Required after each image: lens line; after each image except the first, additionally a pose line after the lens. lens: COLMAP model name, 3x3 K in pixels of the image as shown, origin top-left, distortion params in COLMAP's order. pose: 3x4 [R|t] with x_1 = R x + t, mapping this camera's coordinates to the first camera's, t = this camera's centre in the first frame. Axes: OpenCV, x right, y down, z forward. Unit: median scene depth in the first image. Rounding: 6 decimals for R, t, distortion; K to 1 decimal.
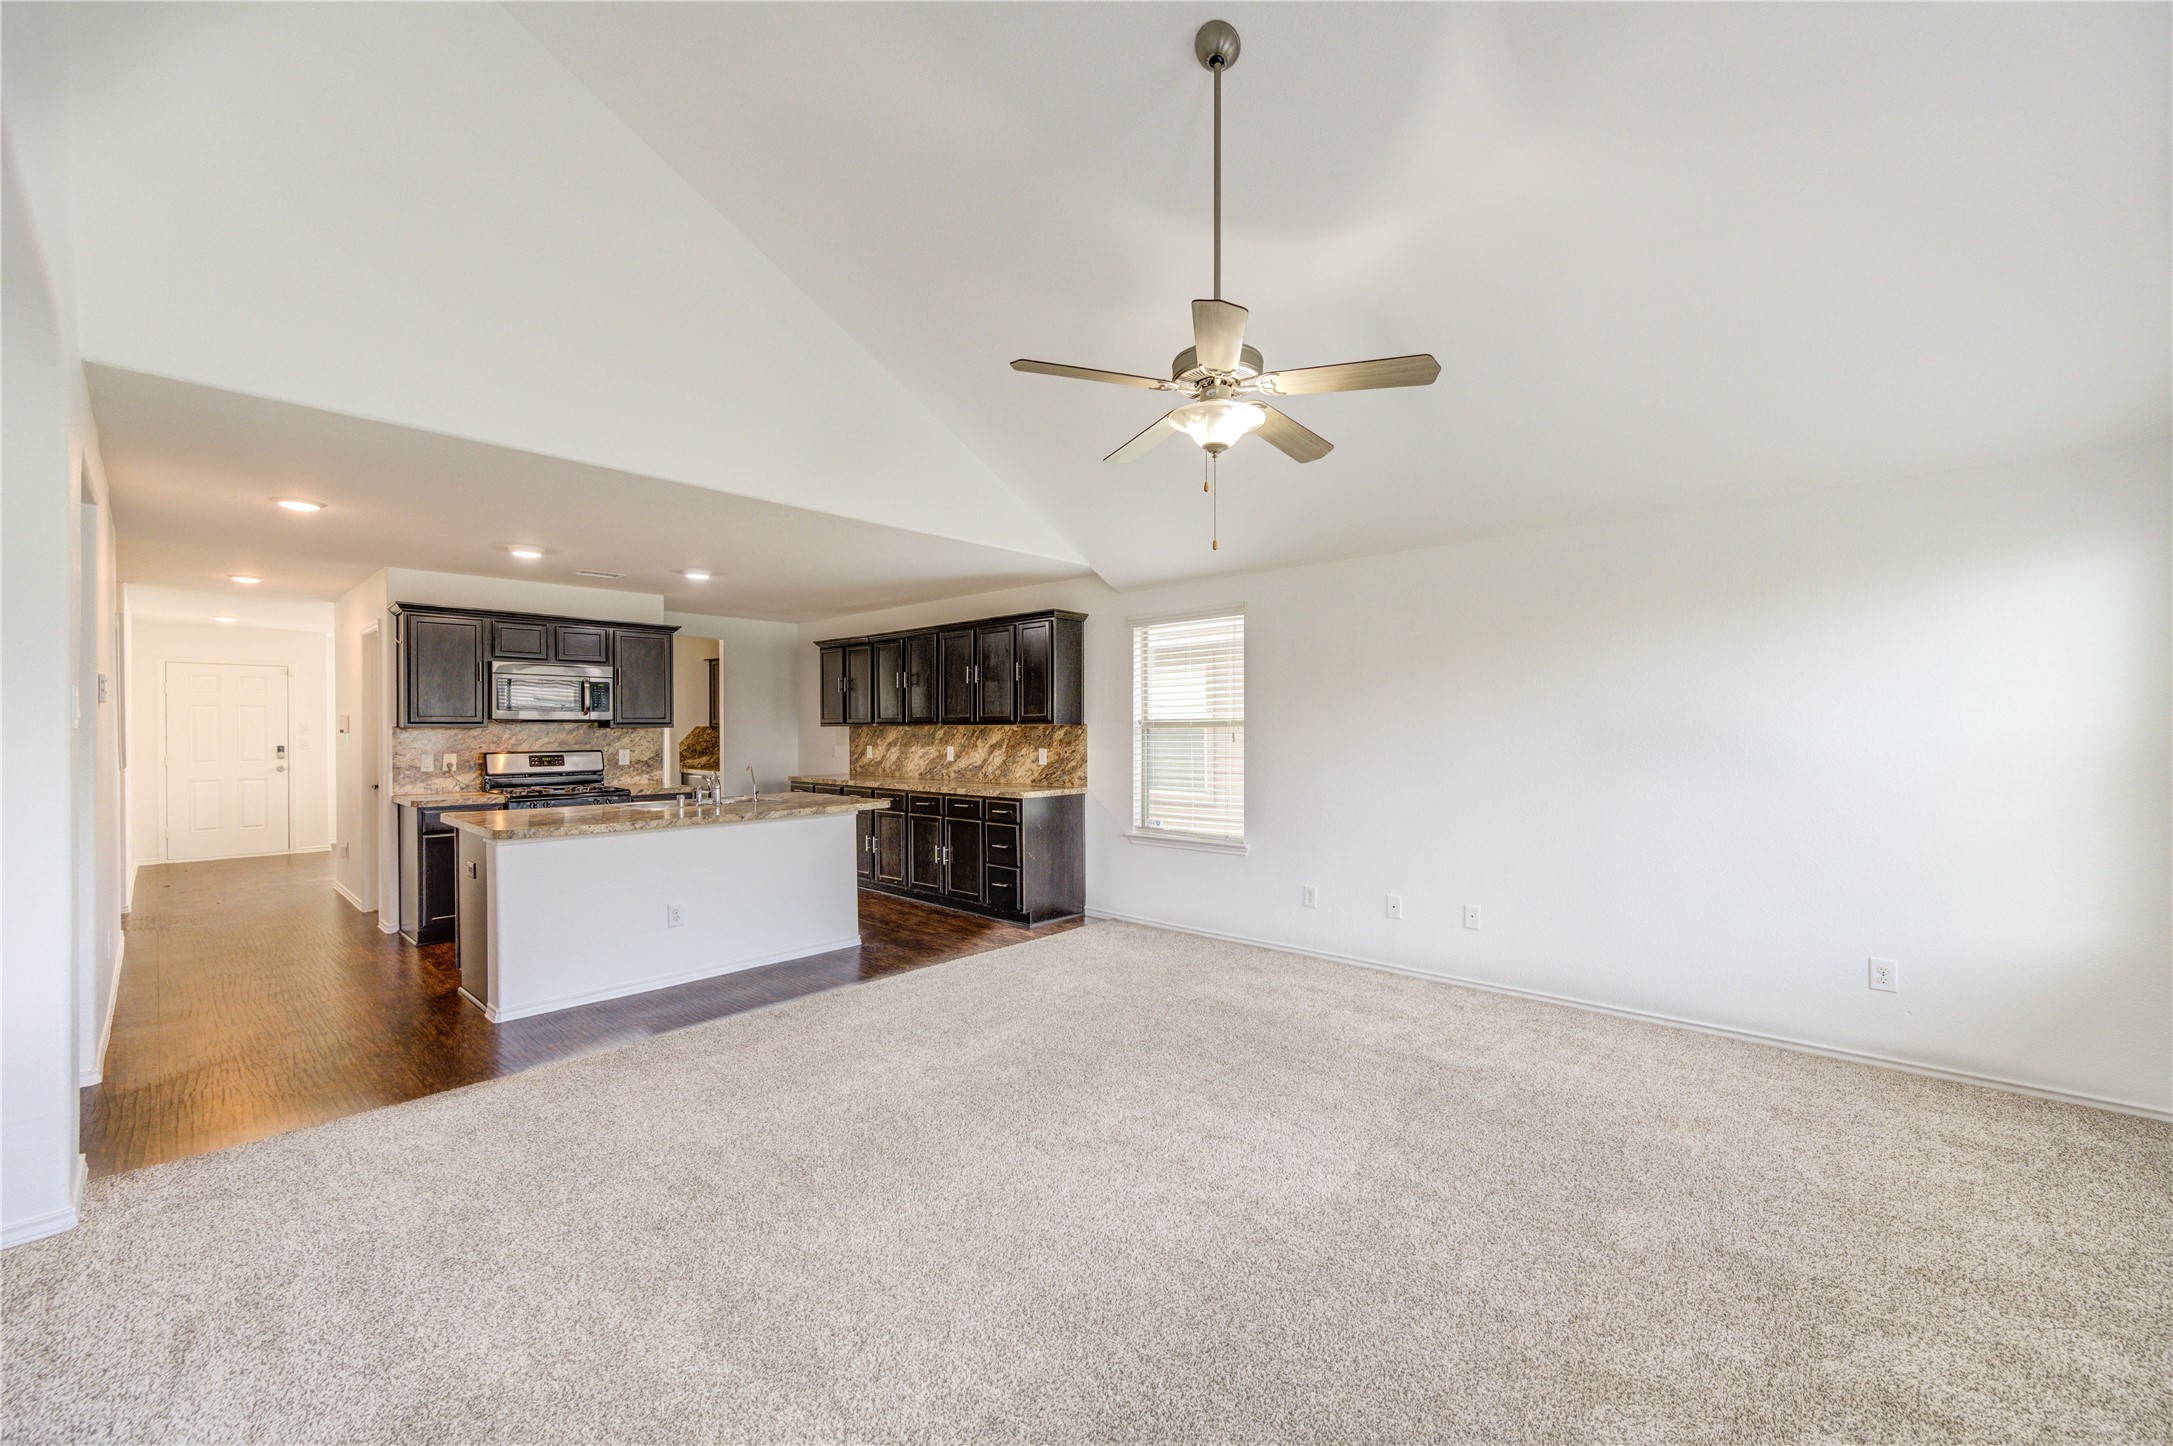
lens RADIAL K [[847.2, 0, 1090.3], [0, 847.2, 729.8], [0, 0, 1]] dist [0.002549, -0.000239]
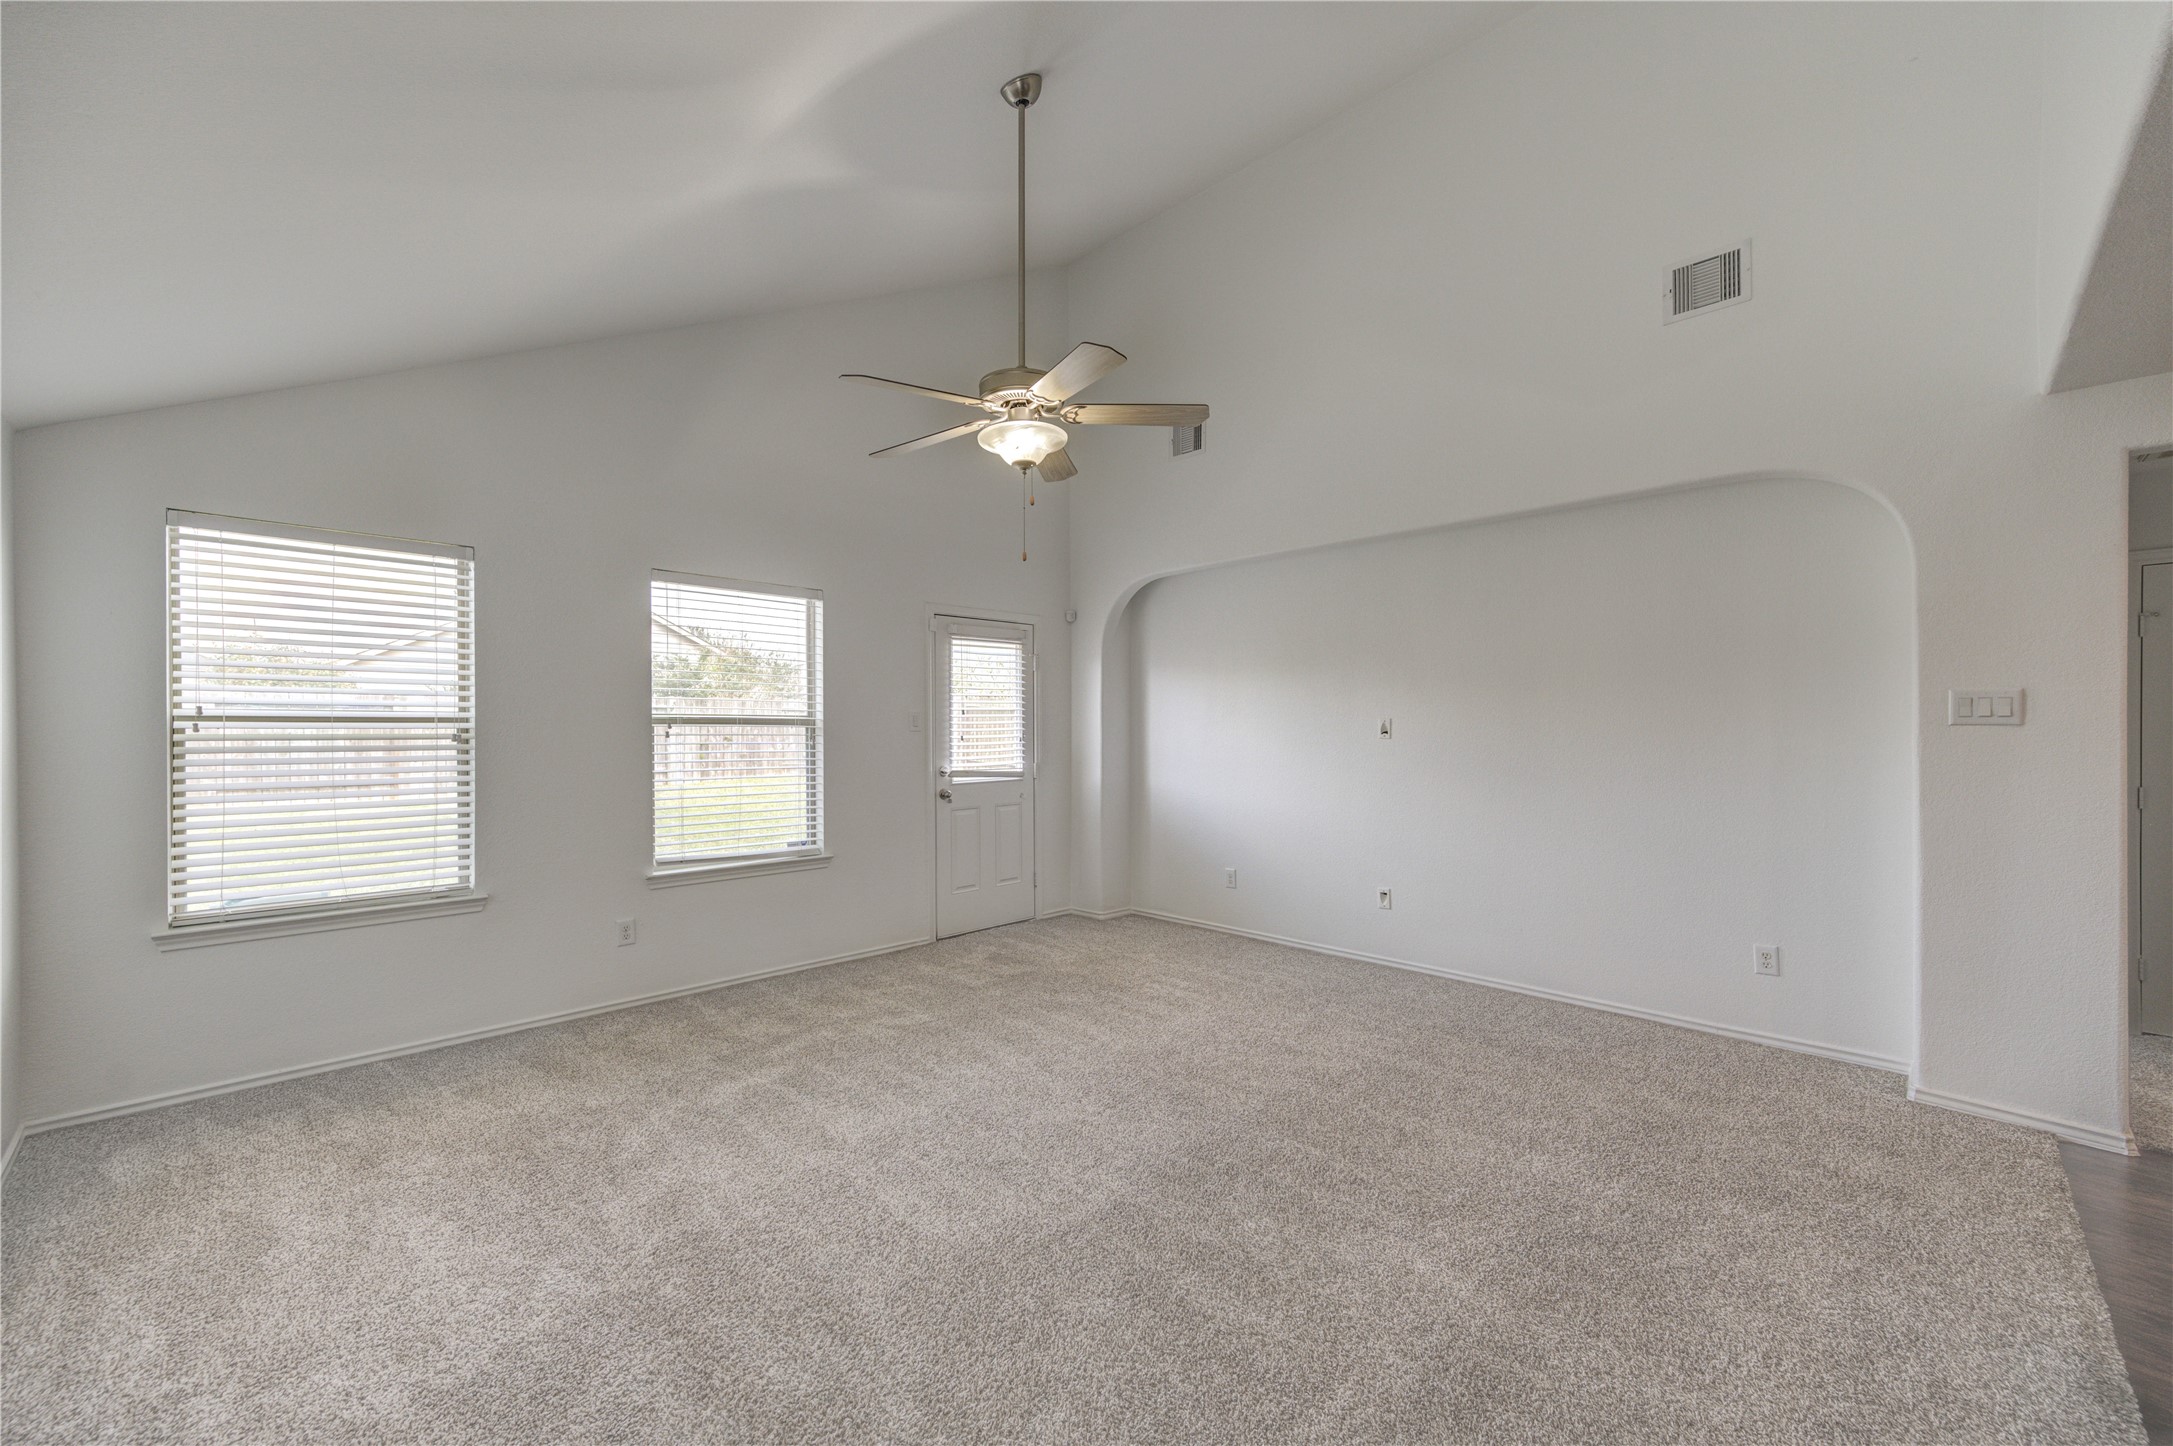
lens RADIAL K [[847.2, 0, 1090.3], [0, 847.2, 729.8], [0, 0, 1]] dist [0.002549, -0.000239]
pose [[-0.998927, 0.004037, 0.046134, 0.007910], [0.004313, 0.999973, 0.005898, -0.002427], [-0.046109, 0.006091, -0.998918, 0.856167]]
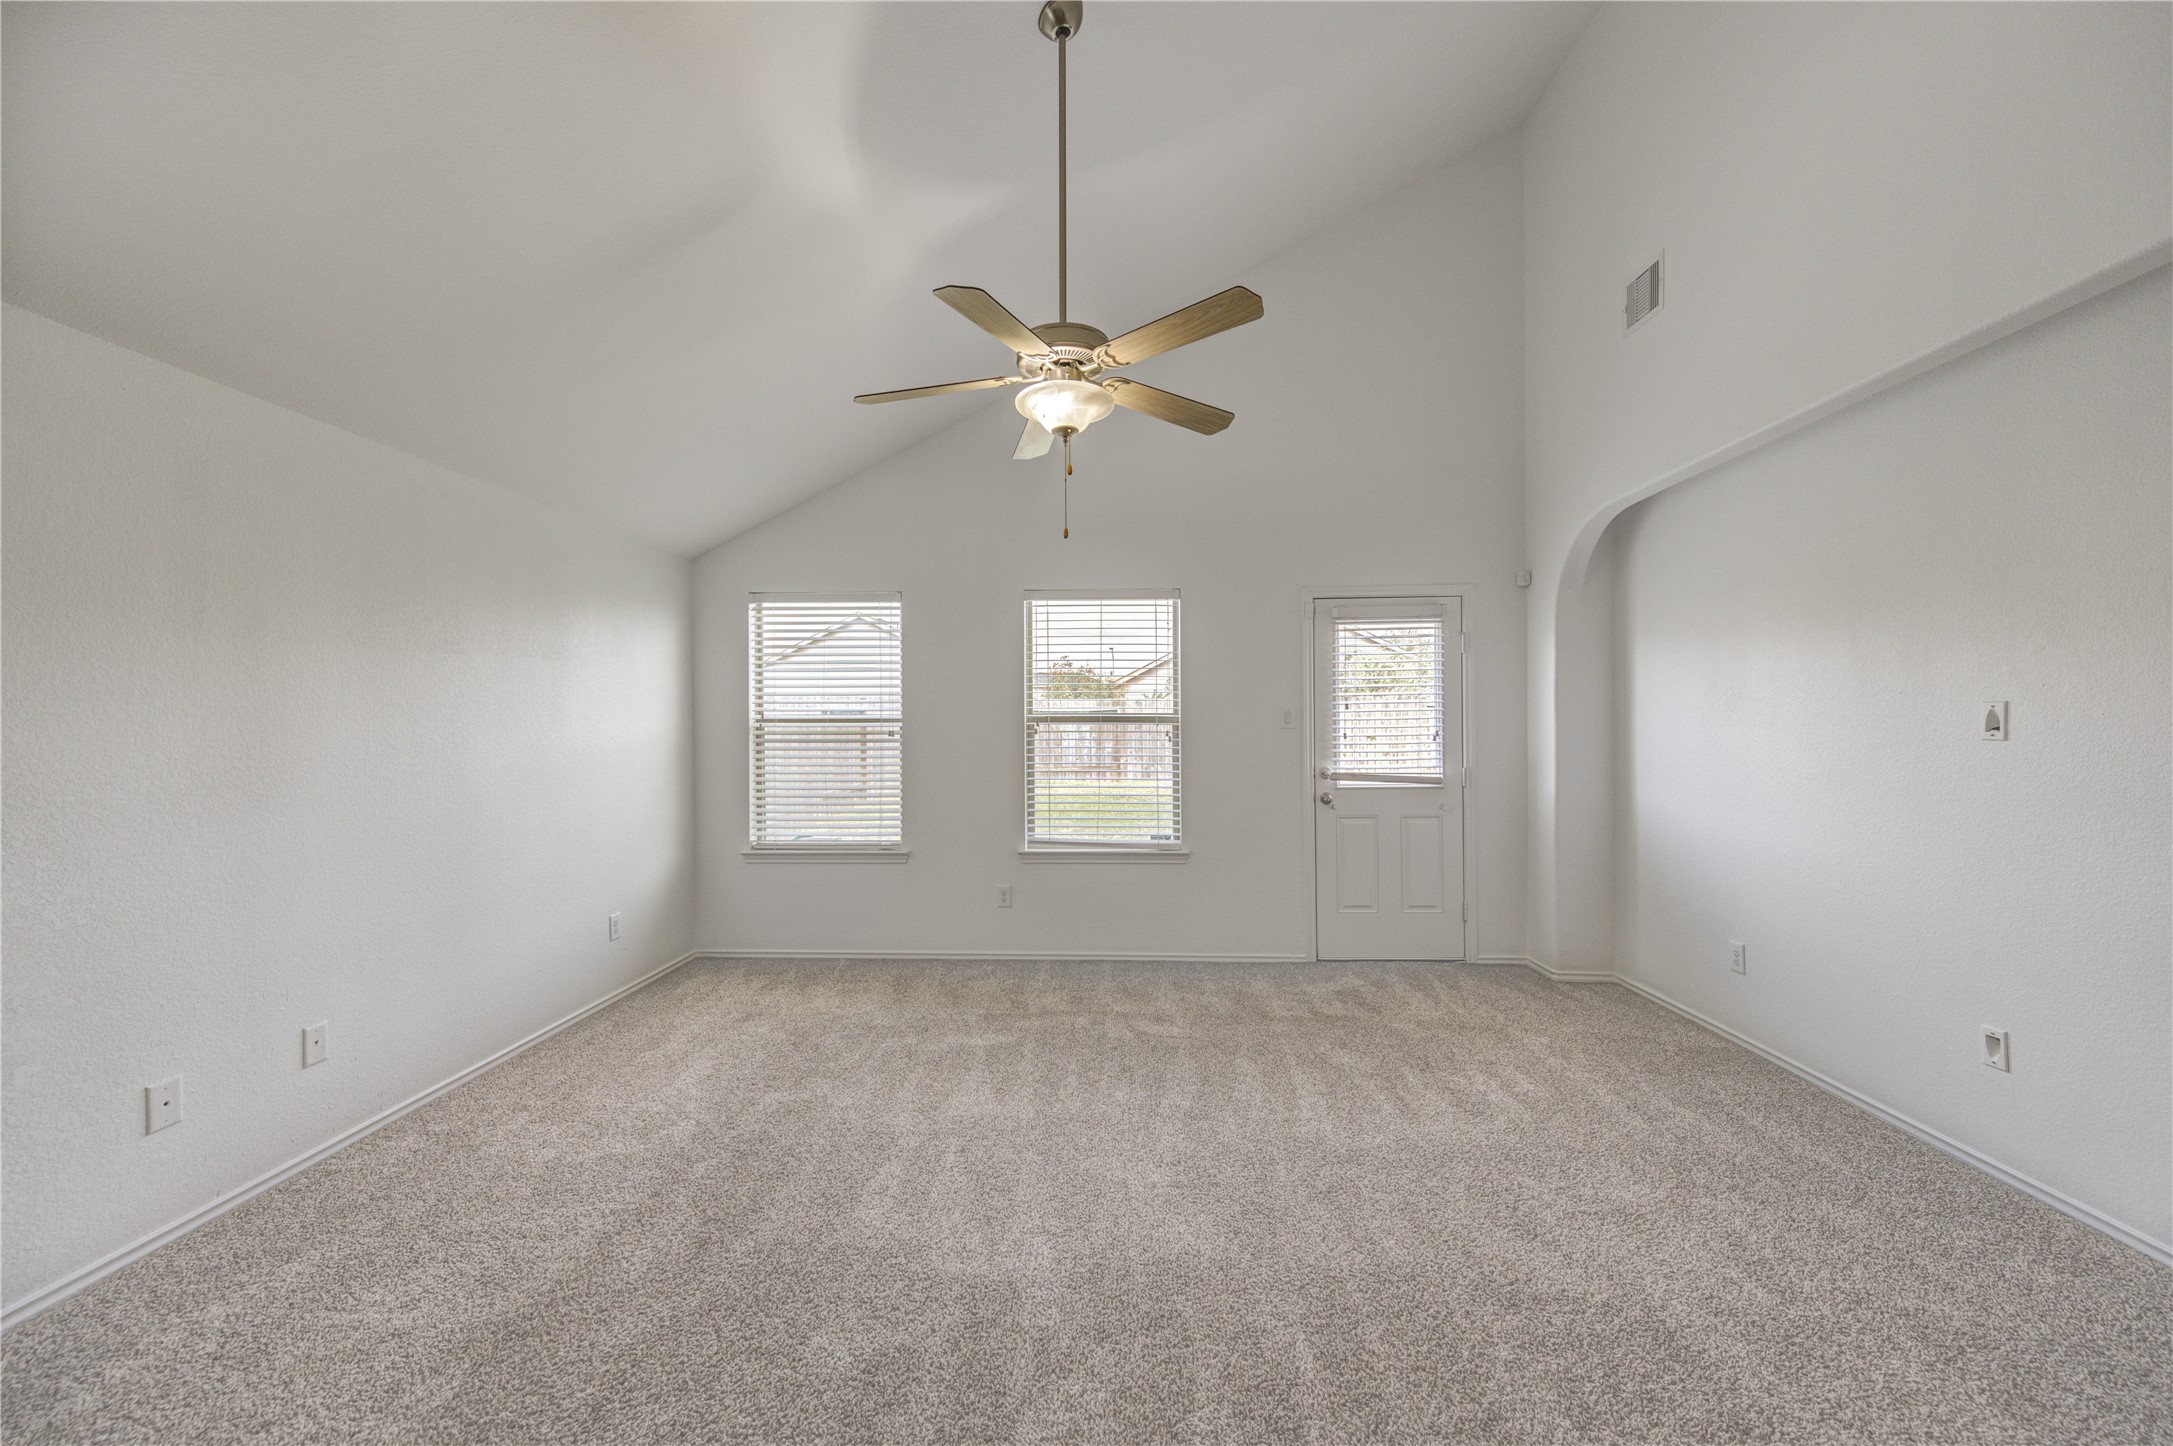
lens RADIAL K [[847.2, 0, 1090.3], [0, 847.2, 729.8], [0, 0, 1]] dist [0.002549, -0.000239]
pose [[-0.641147, 0.004340, 0.767406, -0.251463], [0.009430, 0.999953, 0.002223, 0.001158], [-0.767360, 0.008662, -0.641158, 0.663091]]
